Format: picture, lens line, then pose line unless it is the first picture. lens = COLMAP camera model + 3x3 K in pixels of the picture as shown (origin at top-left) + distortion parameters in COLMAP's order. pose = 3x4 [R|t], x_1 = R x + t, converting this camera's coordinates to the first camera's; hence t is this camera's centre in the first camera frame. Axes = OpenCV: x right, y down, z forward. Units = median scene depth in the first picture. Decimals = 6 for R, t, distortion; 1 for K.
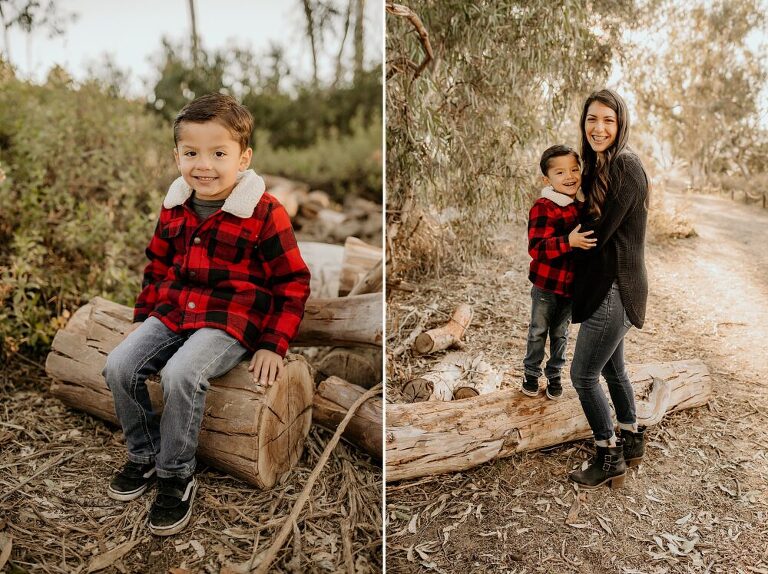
lens RADIAL K [[784.9, 0, 384.0], [0, 784.9, 286.2], [0, 0, 1]] dist [0.024323, 0.000000]
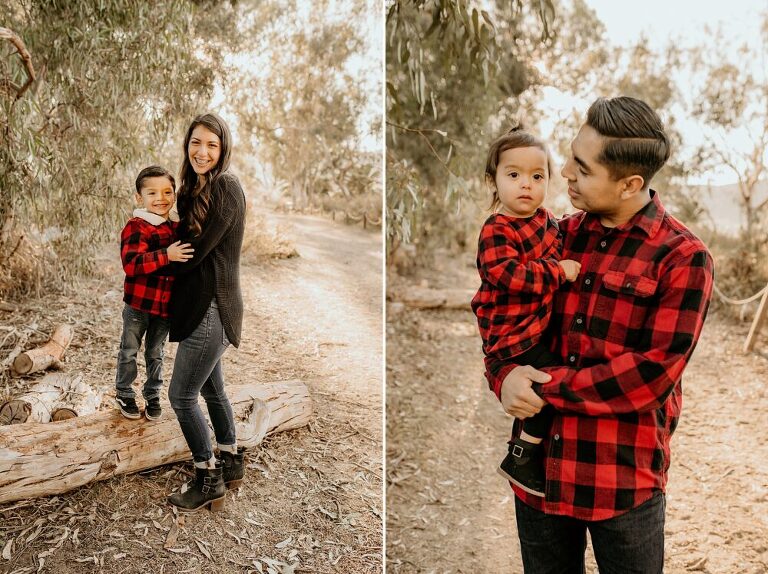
lens RADIAL K [[784.9, 0, 384.0], [0, 784.9, 287.2], [0, 0, 1]] dist [0.024323, 0.000000]
pose [[0.999999, 0.001104, 0.000173, 0.506214], [-0.001094, 0.998777, -0.049428, 0.024918], [-0.000227, 0.049427, 0.998778, 0.002579]]
